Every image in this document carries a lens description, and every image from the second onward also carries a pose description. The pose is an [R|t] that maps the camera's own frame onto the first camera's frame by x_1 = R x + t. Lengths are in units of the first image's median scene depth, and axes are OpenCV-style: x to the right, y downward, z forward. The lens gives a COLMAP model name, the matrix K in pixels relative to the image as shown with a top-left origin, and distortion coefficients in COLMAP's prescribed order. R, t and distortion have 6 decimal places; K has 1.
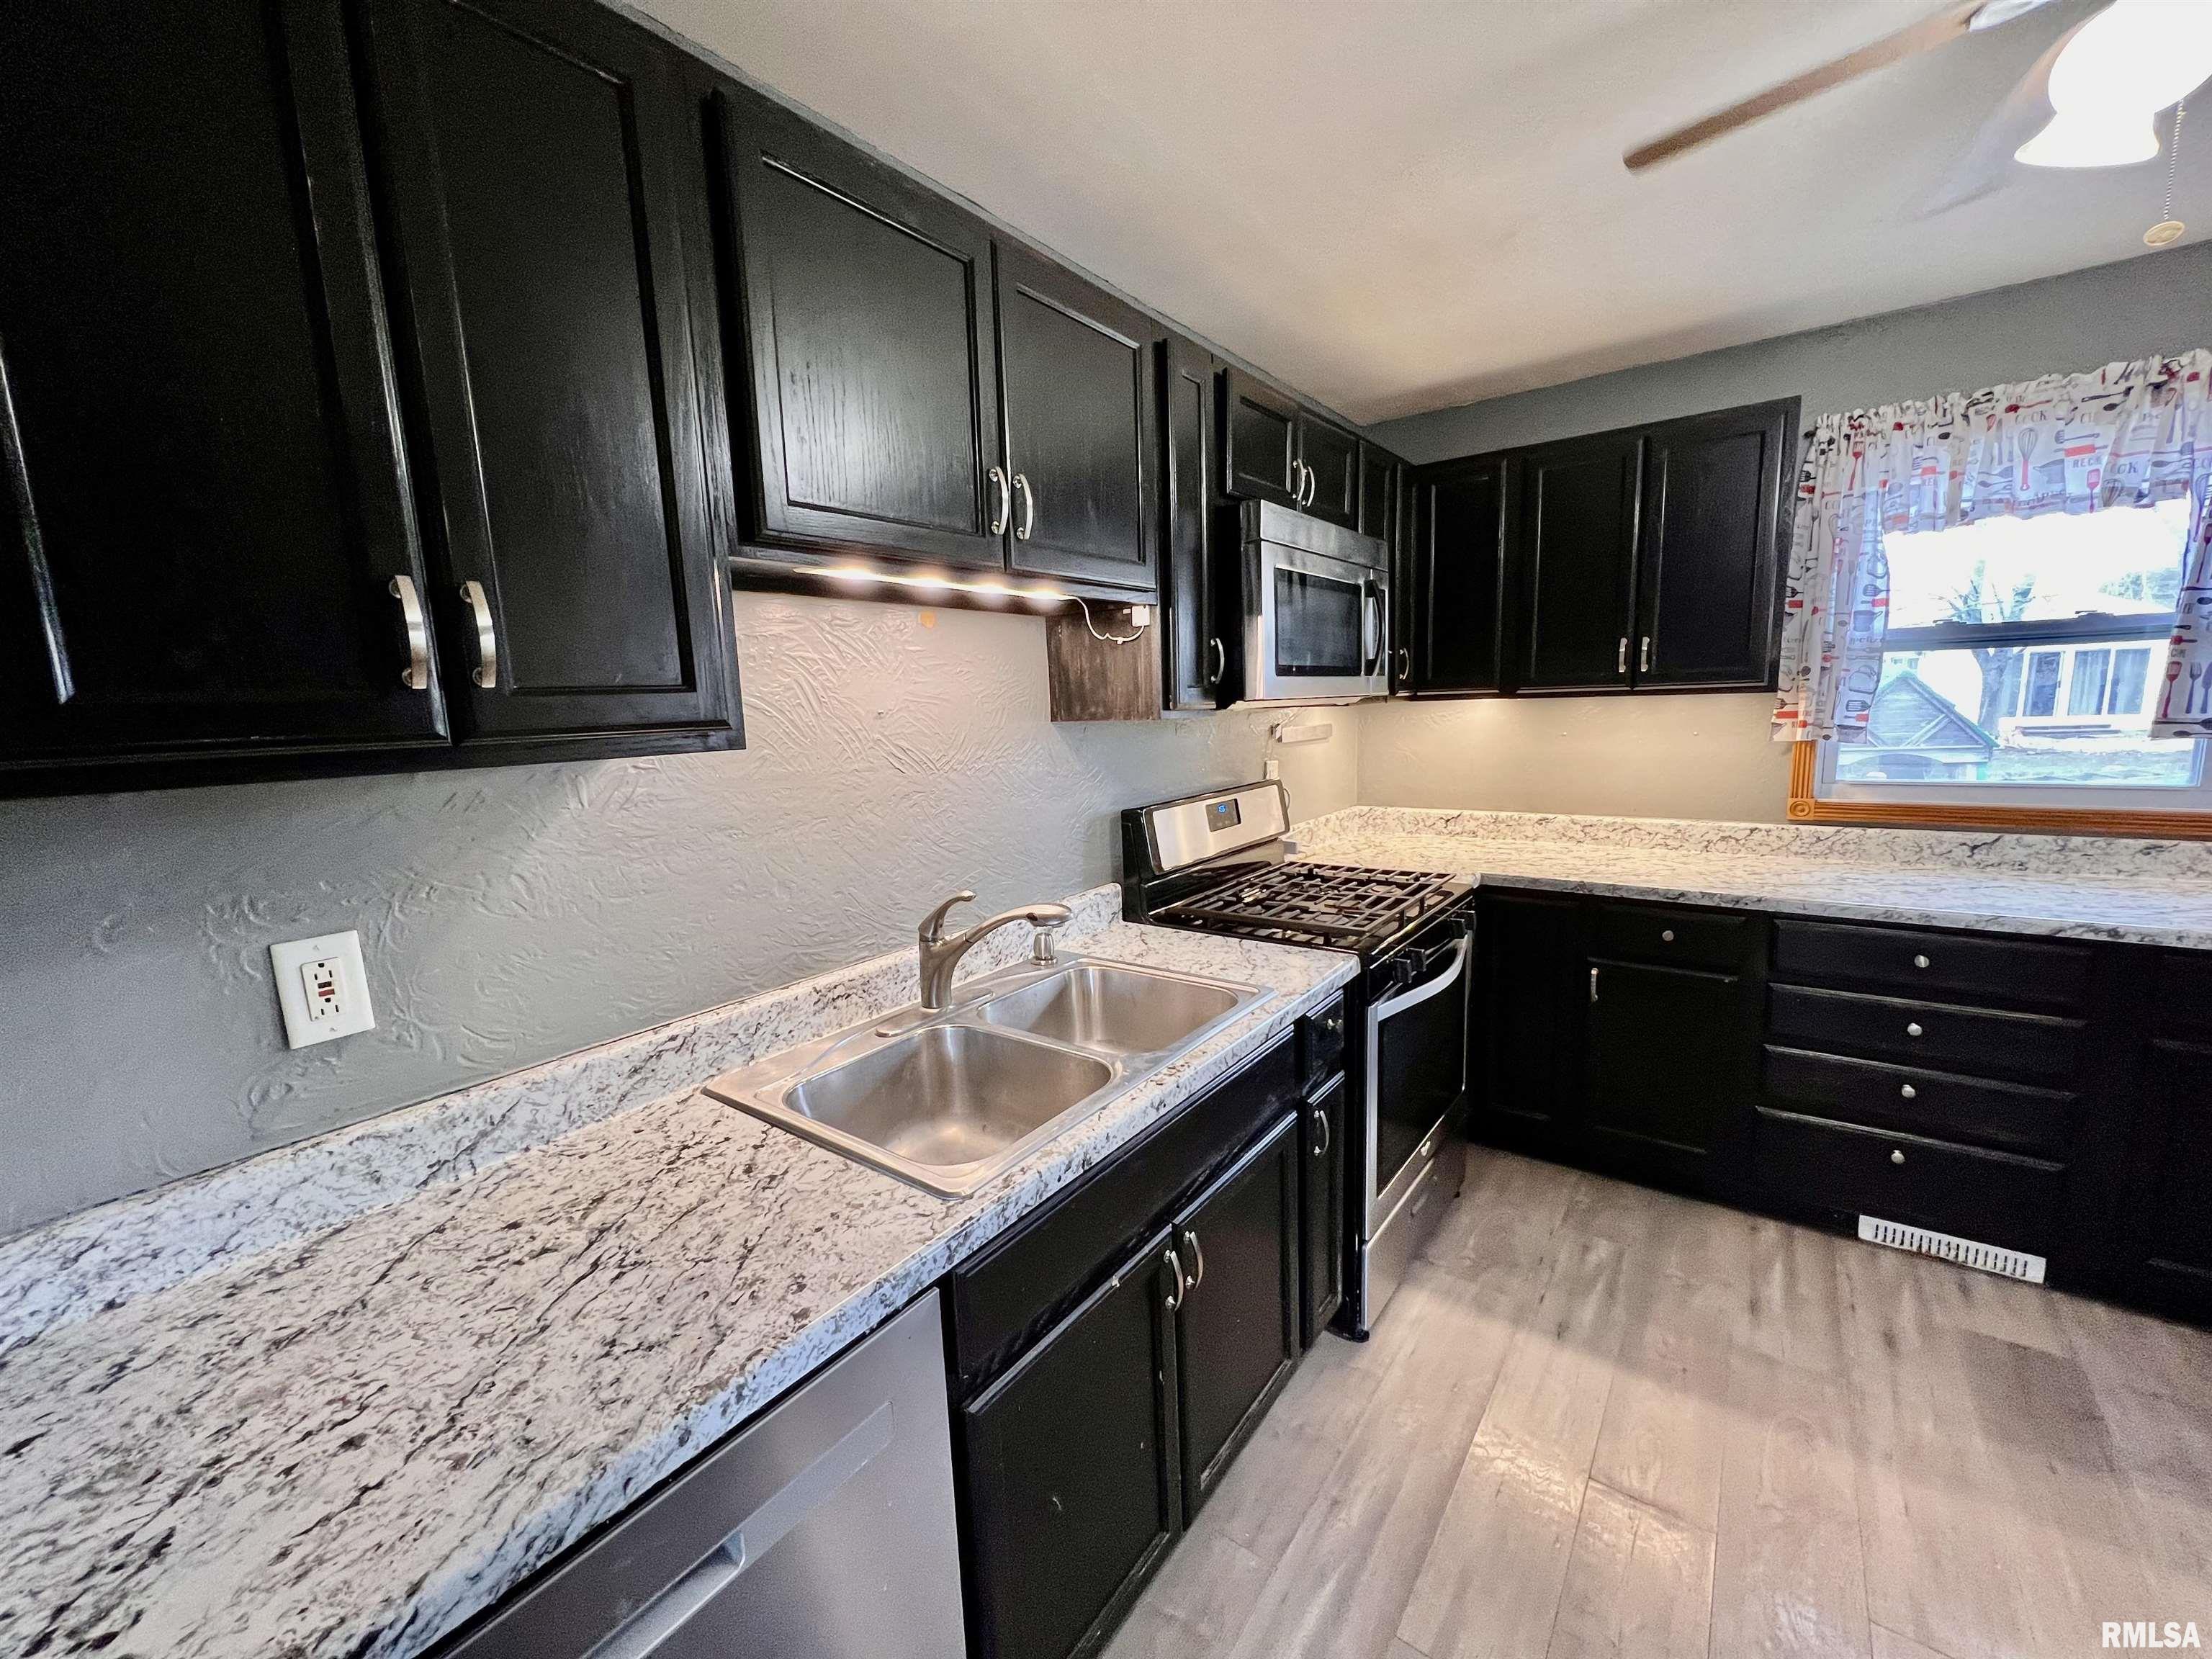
lens RADIAL K [[880.1, 0, 1106.3], [0, 880.1, 837.0], [0, 0, 1]] dist [-0.000840, -0.000042]
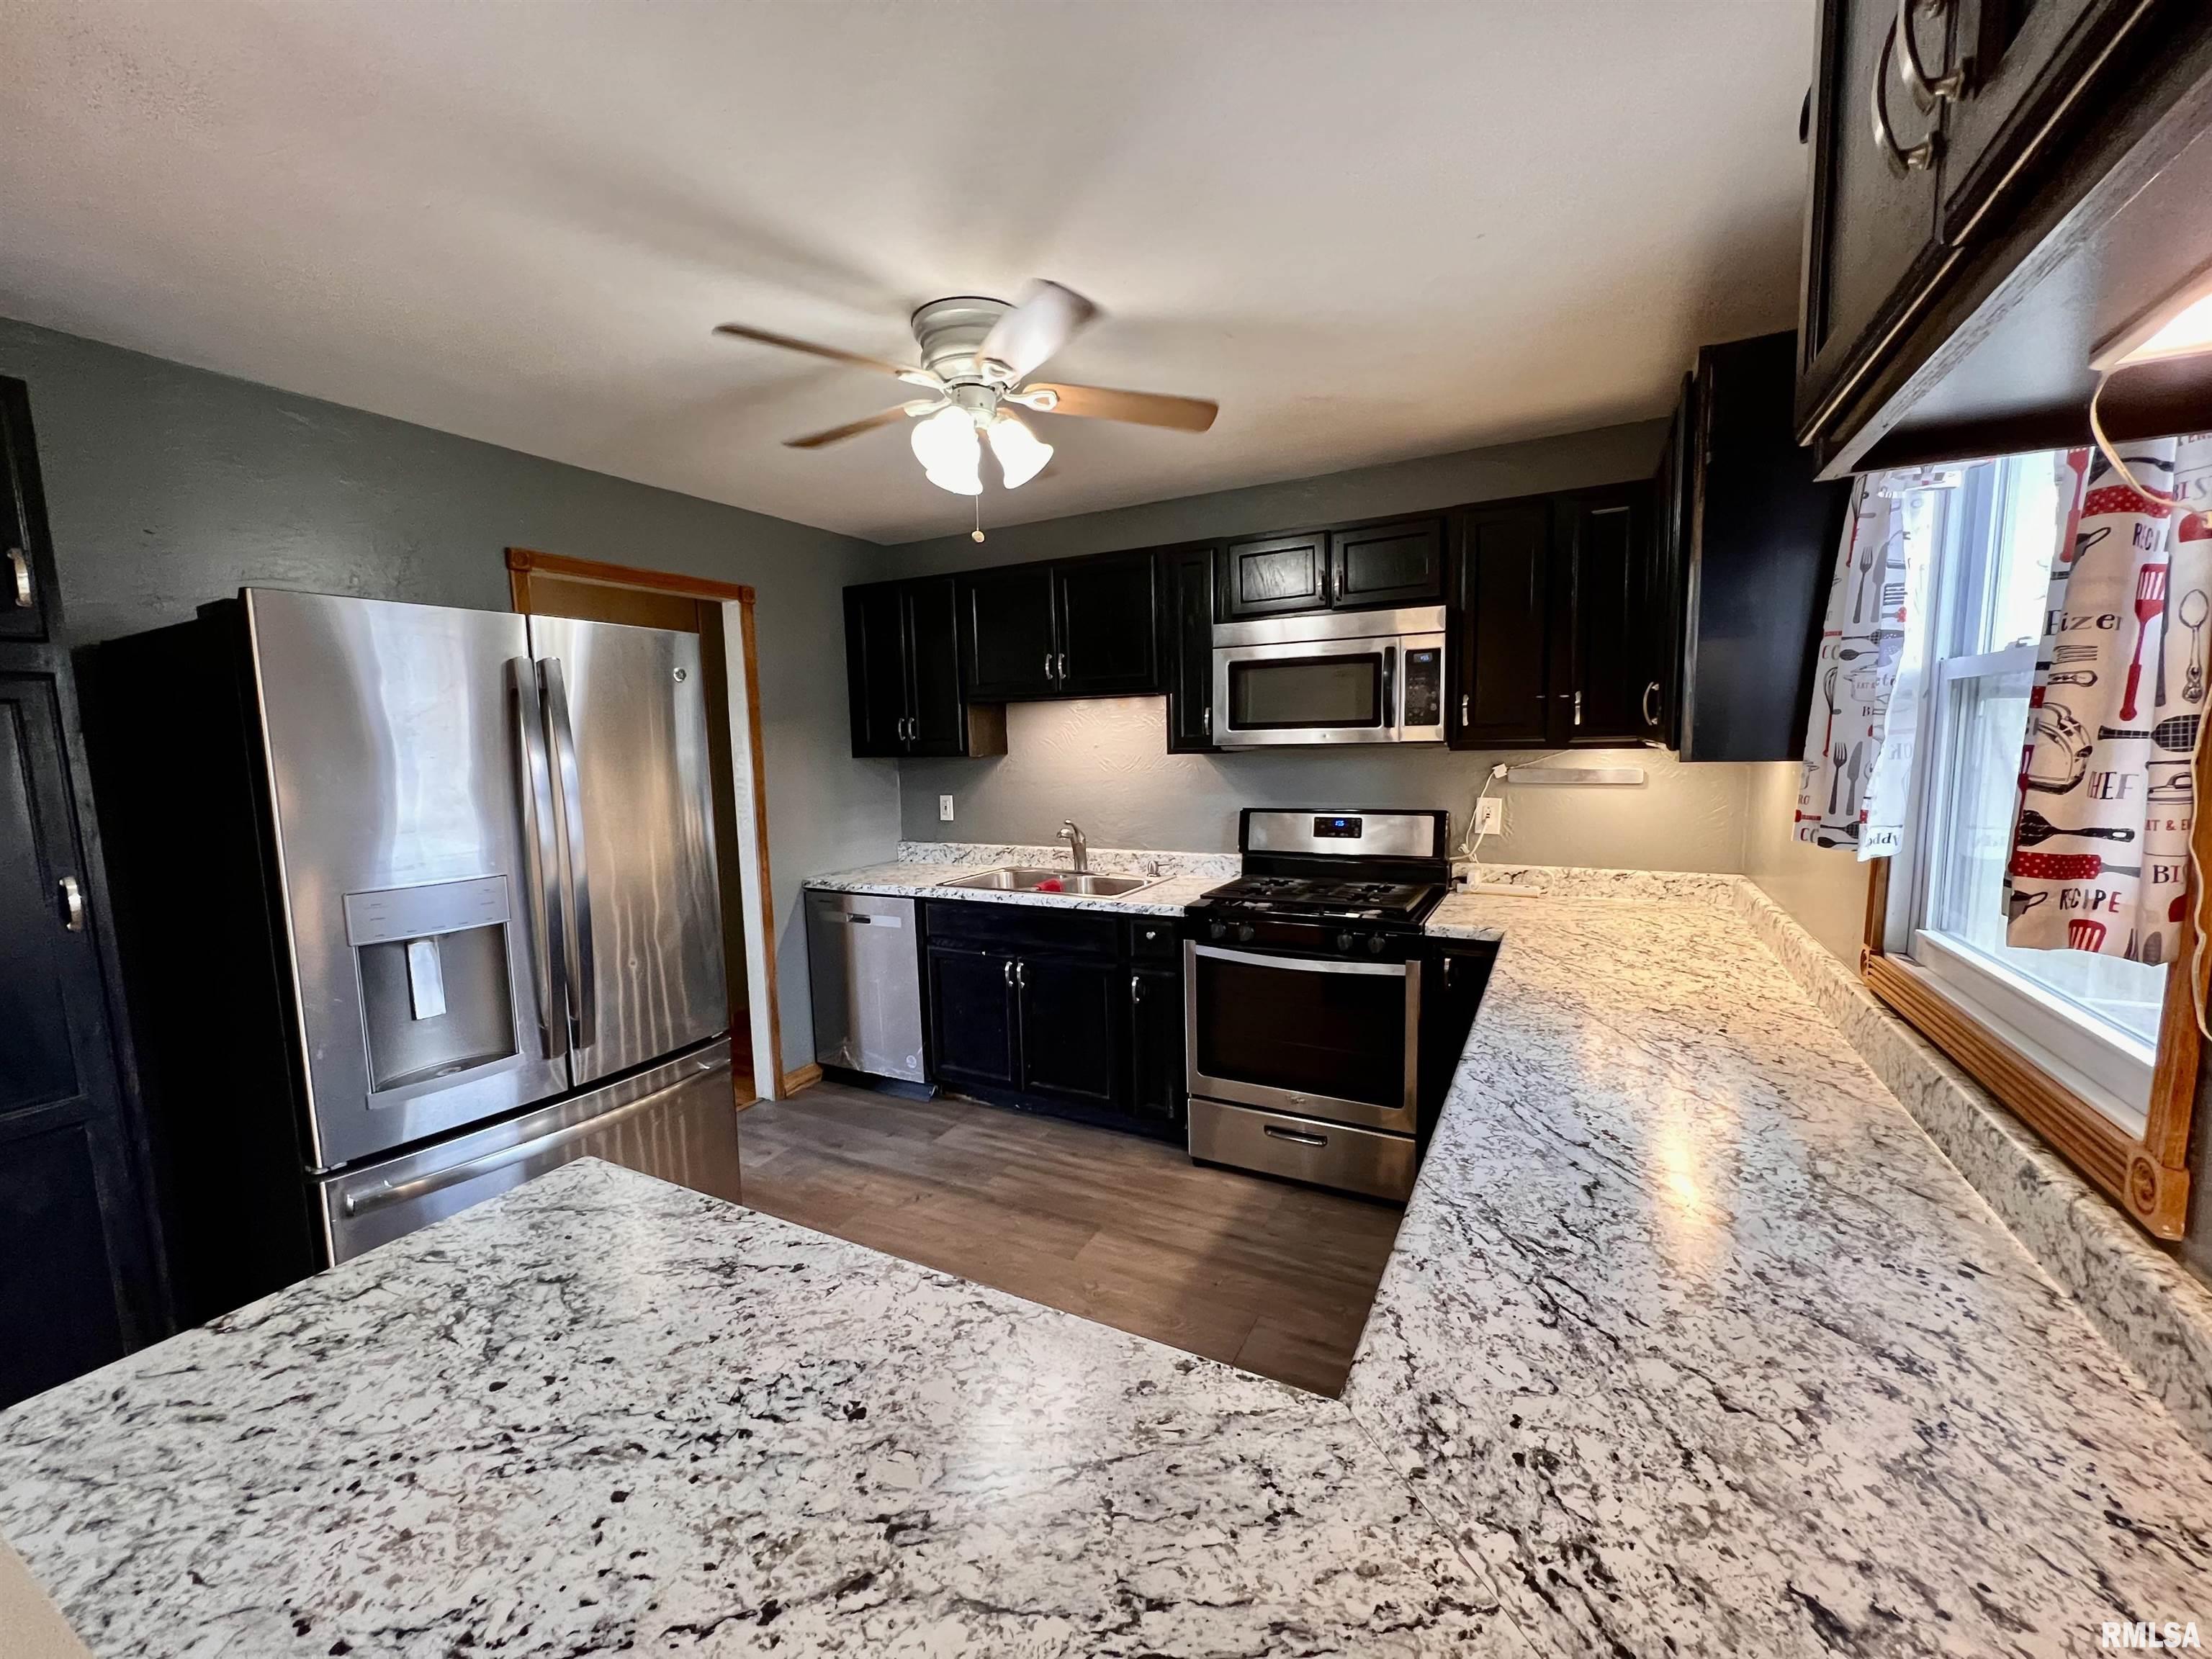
lens RADIAL K [[880.1, 0, 1104.1], [0, 880.1, 838.1], [0, 0, 1]] dist [-0.000840, -0.000042]
pose [[0.156194, 0.146258, -0.976838, 1.461206], [-0.134780, 0.982882, 0.125611, -0.137064], [0.978487, 0.112038, 0.173233, 0.450390]]
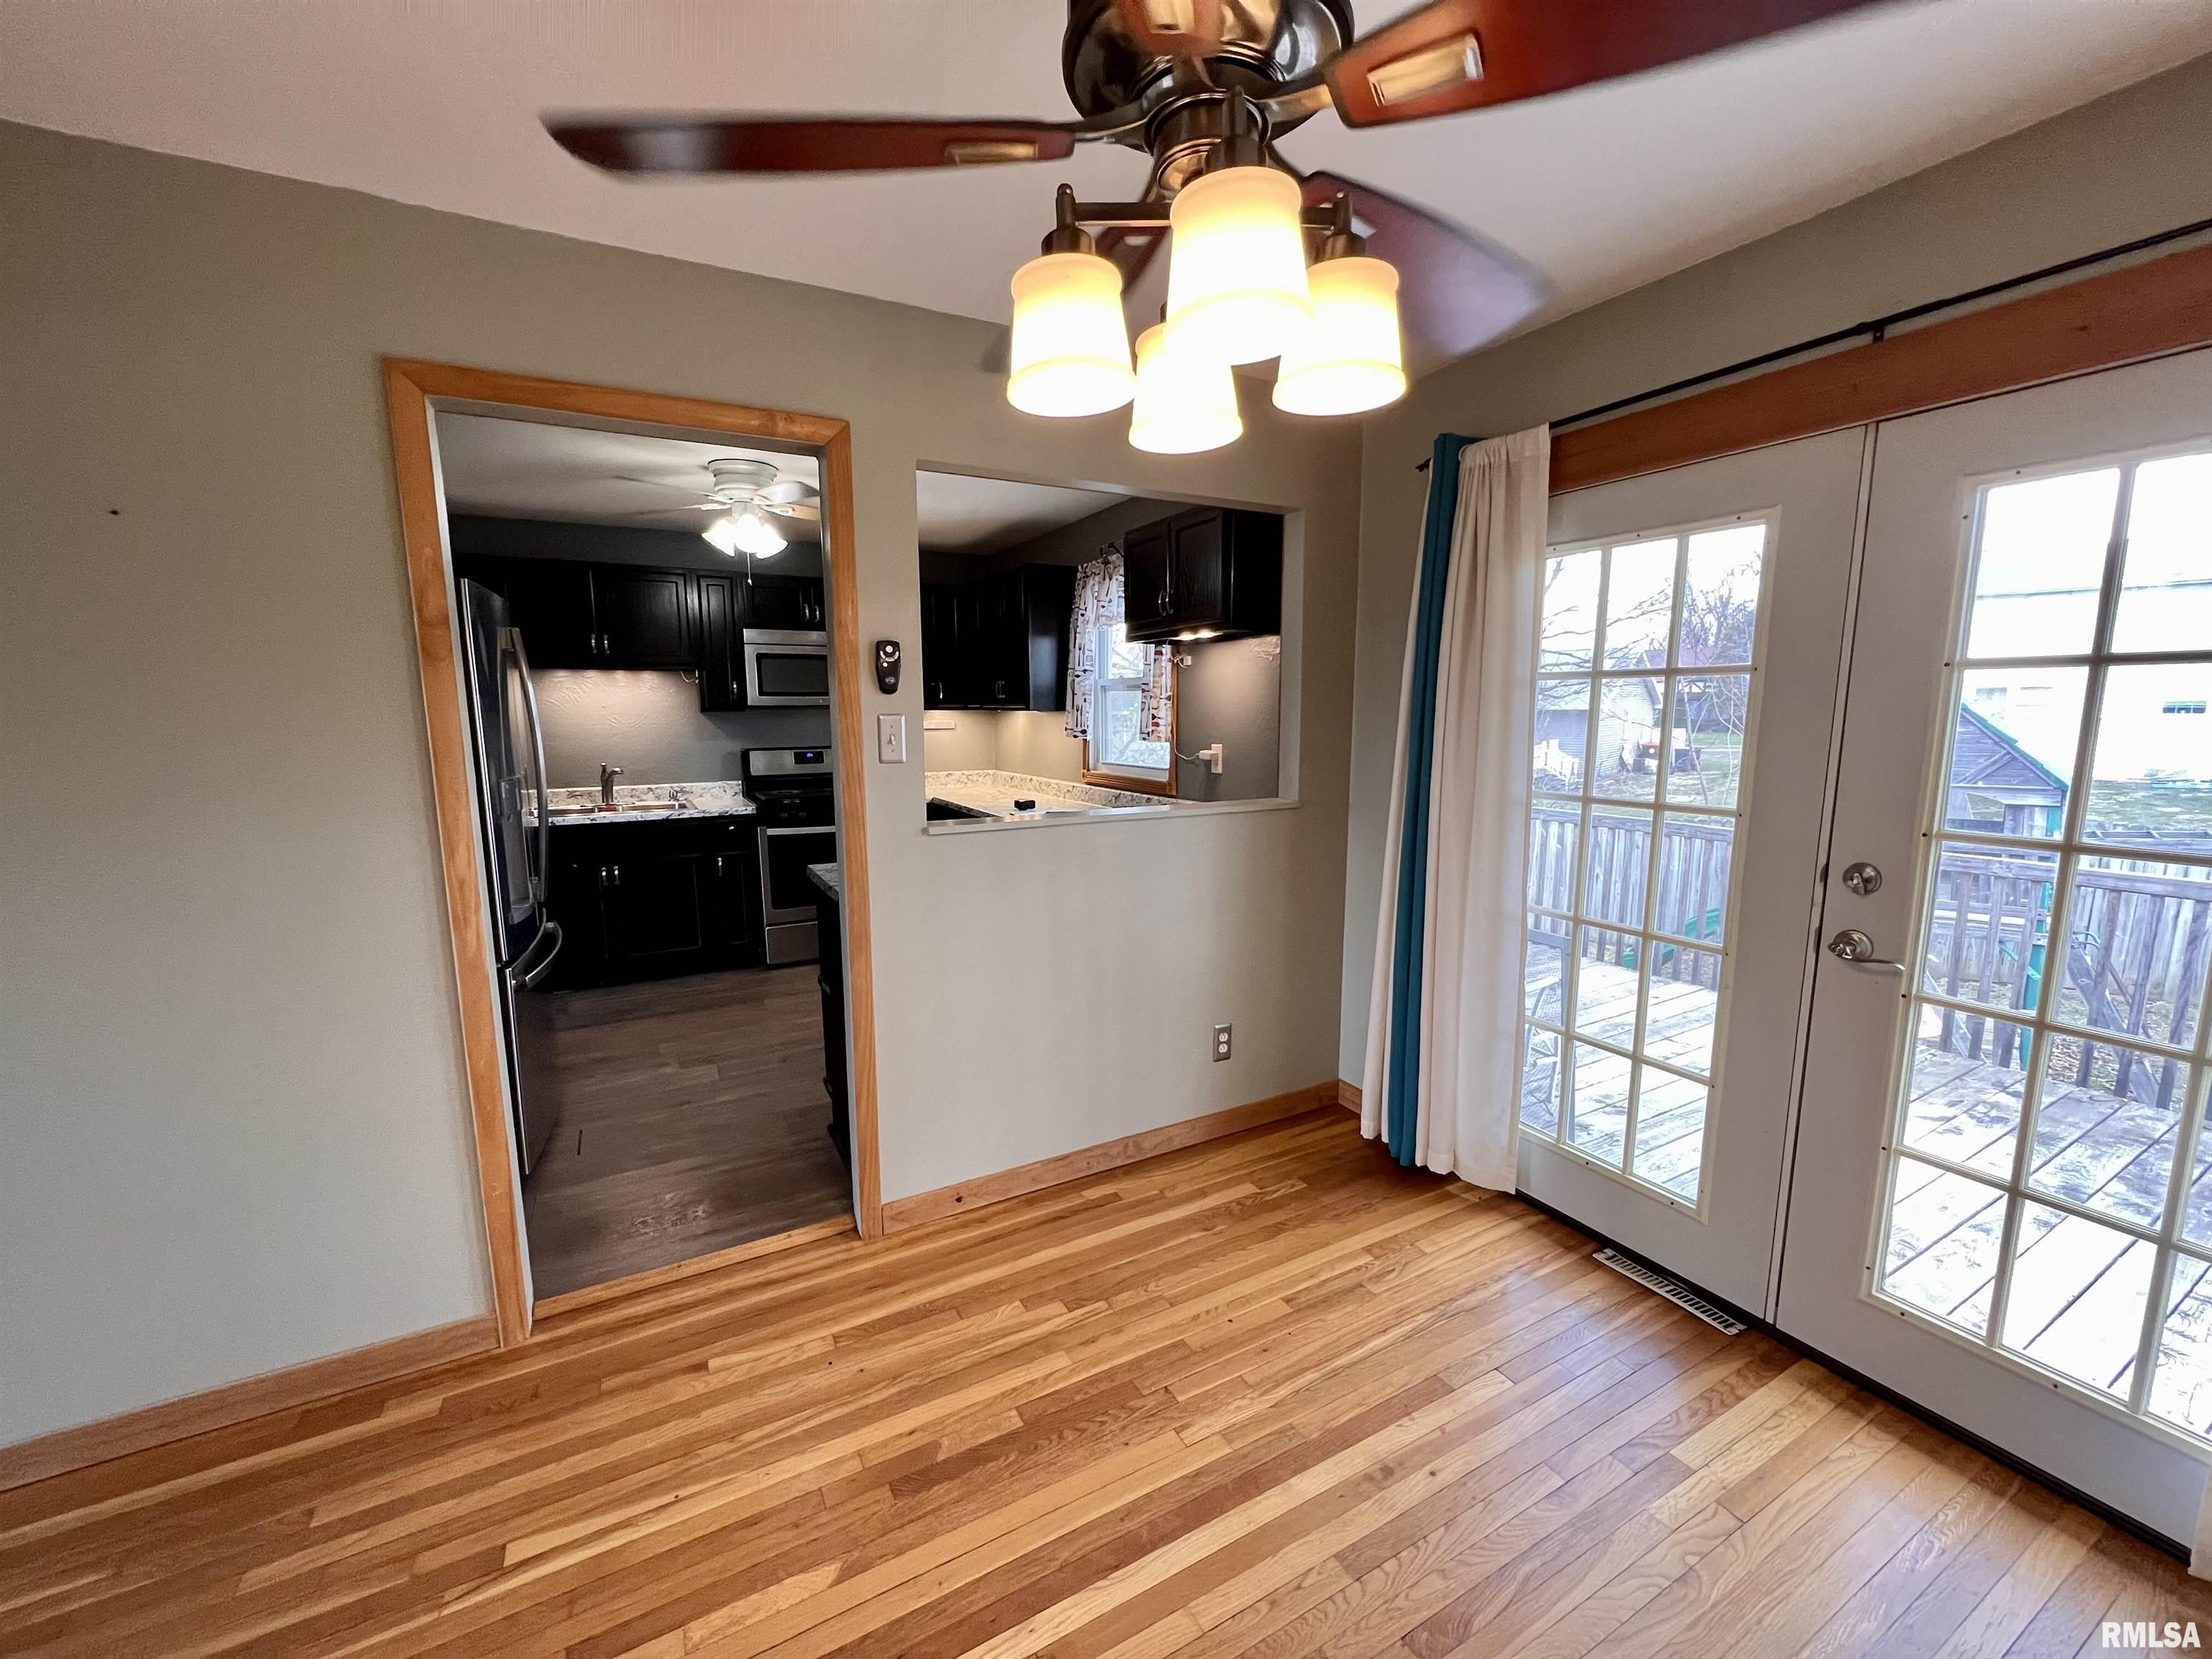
lens RADIAL K [[880.1, 0, 1102.4], [0, 880.1, 837.4], [0, 0, 1]] dist [-0.000840, -0.000042]
pose [[0.907766, 0.093538, -0.408914, 1.819587], [-0.092898, 0.995444, 0.021476, 0.060830], [0.409060, 0.018492, 0.912320, -0.745859]]
